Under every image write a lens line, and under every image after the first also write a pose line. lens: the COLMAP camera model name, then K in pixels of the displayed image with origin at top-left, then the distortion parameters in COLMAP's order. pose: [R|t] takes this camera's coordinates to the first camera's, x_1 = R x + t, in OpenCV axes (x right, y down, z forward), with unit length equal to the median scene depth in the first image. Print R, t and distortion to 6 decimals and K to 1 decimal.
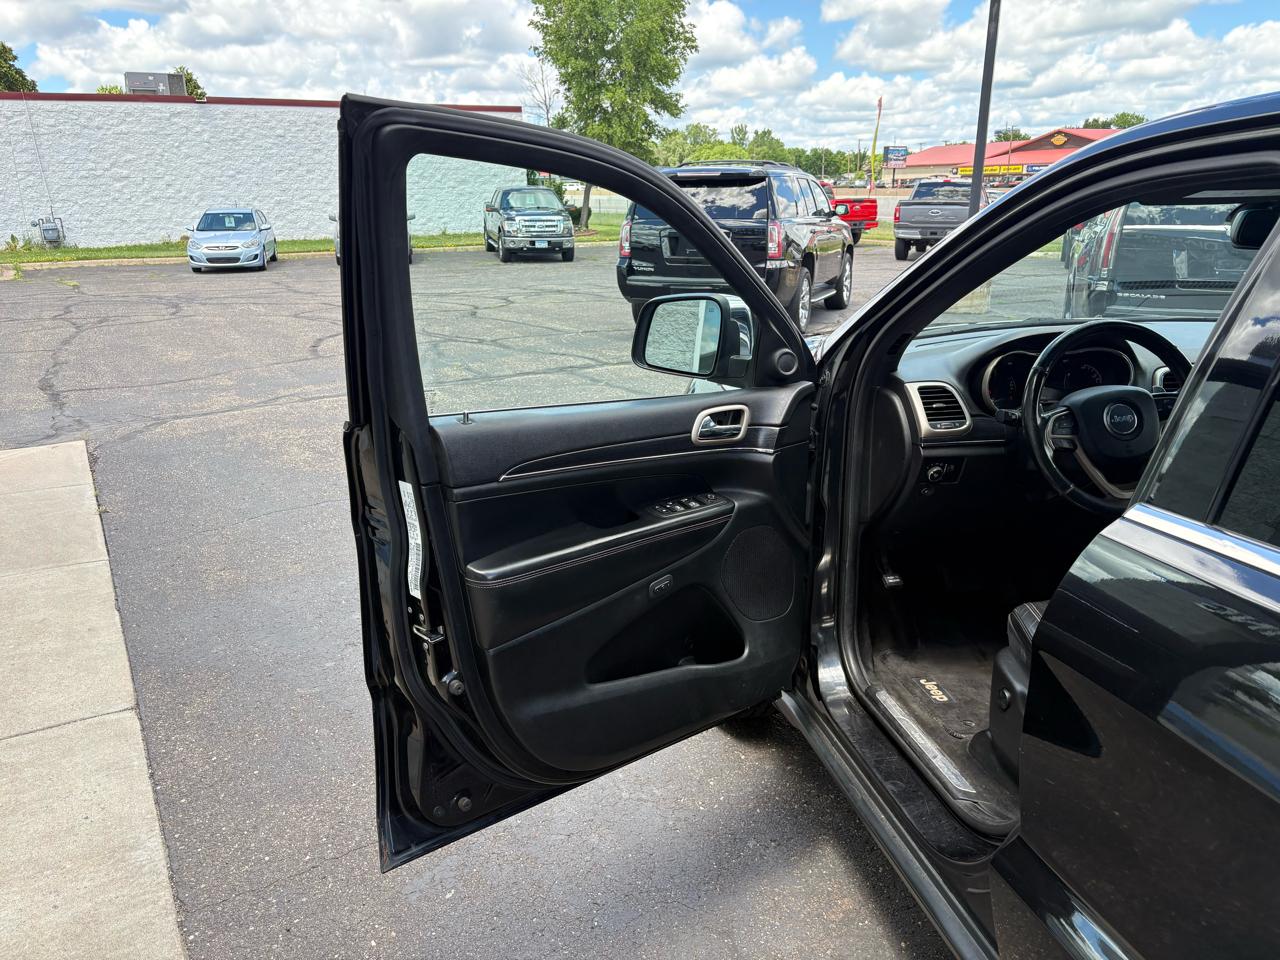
lens RADIAL K [[972.0, 0, 640.0], [0, 972.0, 480.0], [0, 0, 1]] dist [0.061194, -0.074408]
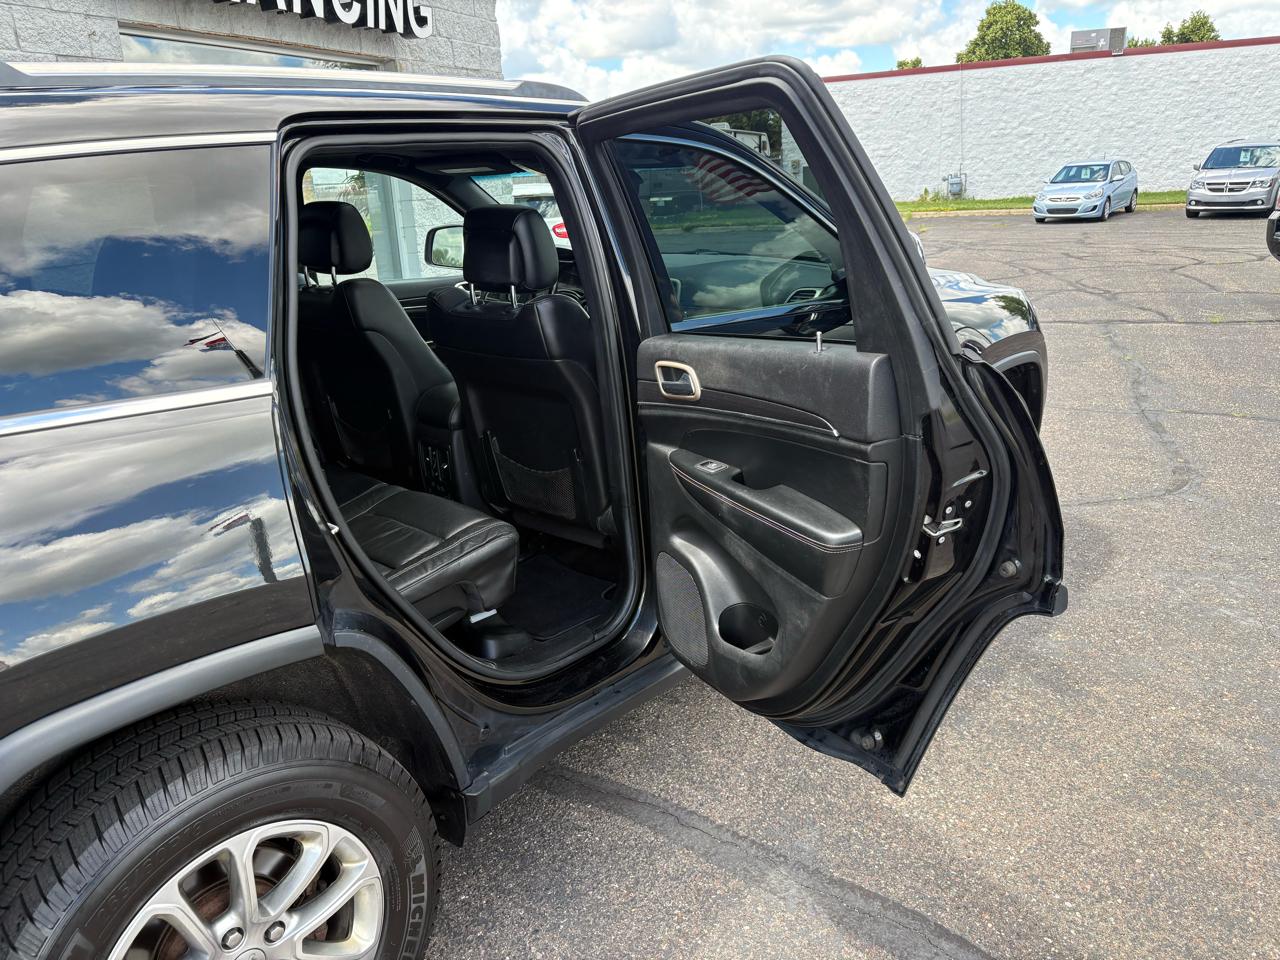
lens RADIAL K [[976.5, 0, 644.6], [0, 976.5, 484.0], [0, 0, 1]] dist [0.070159, -0.087536]
pose [[0.588355, 0.230066, -0.775183, 0.166687], [-0.193006, 0.970916, 0.141669, -0.002451], [0.785231, 0.066263, 0.615648, 0.010929]]
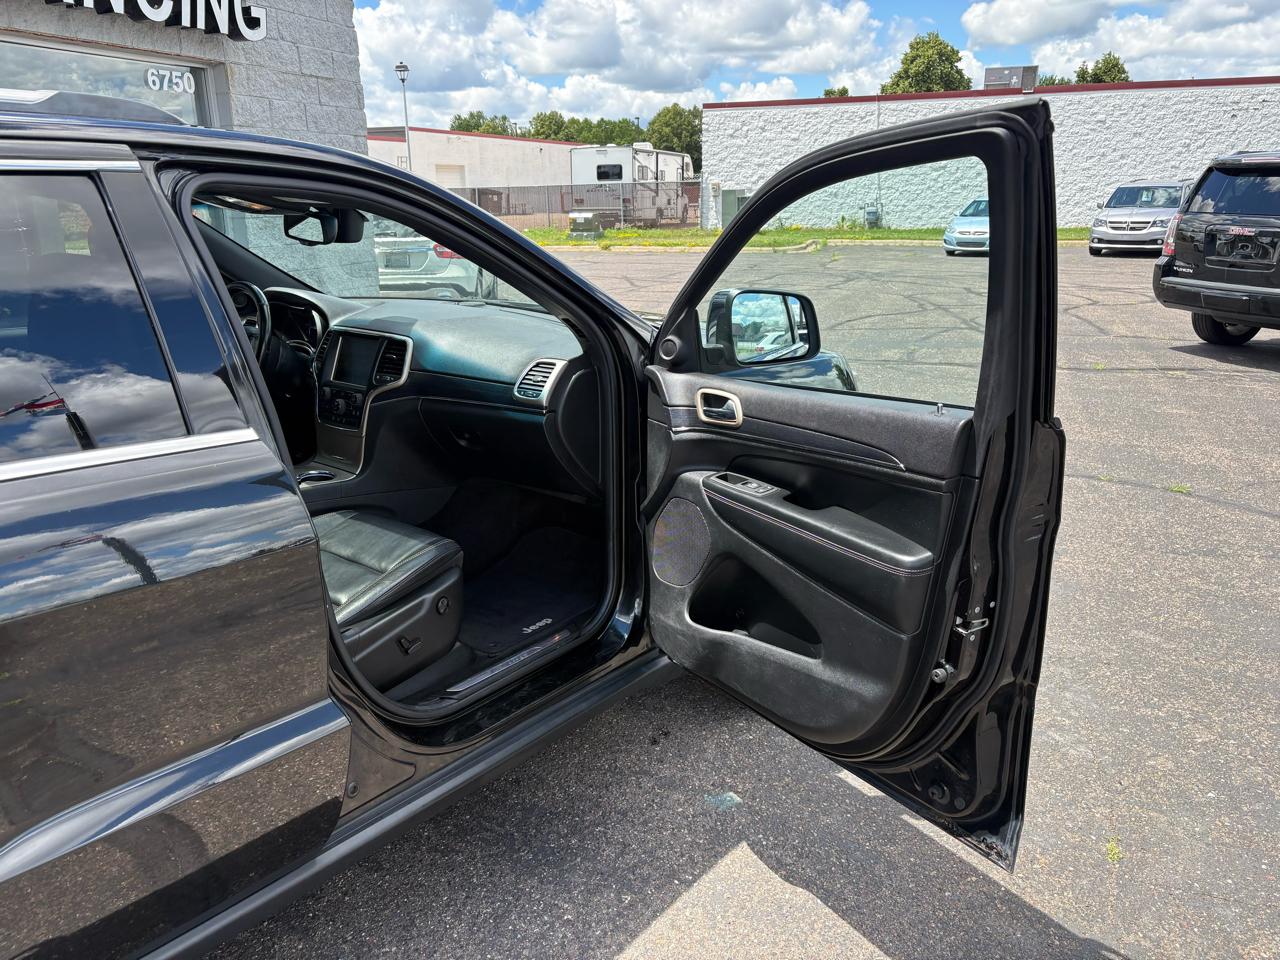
lens RADIAL K [[979.4, 0, 640.0], [0, 979.4, 480.0], [0, 0, 1]] dist [0.014188, -0.009986]
pose [[0.631612, 0.225871, -0.741653, 0.160028], [-0.216273, 0.969977, 0.111223, -0.014071], [0.744508, 0.090149, 0.661499, 0.044861]]
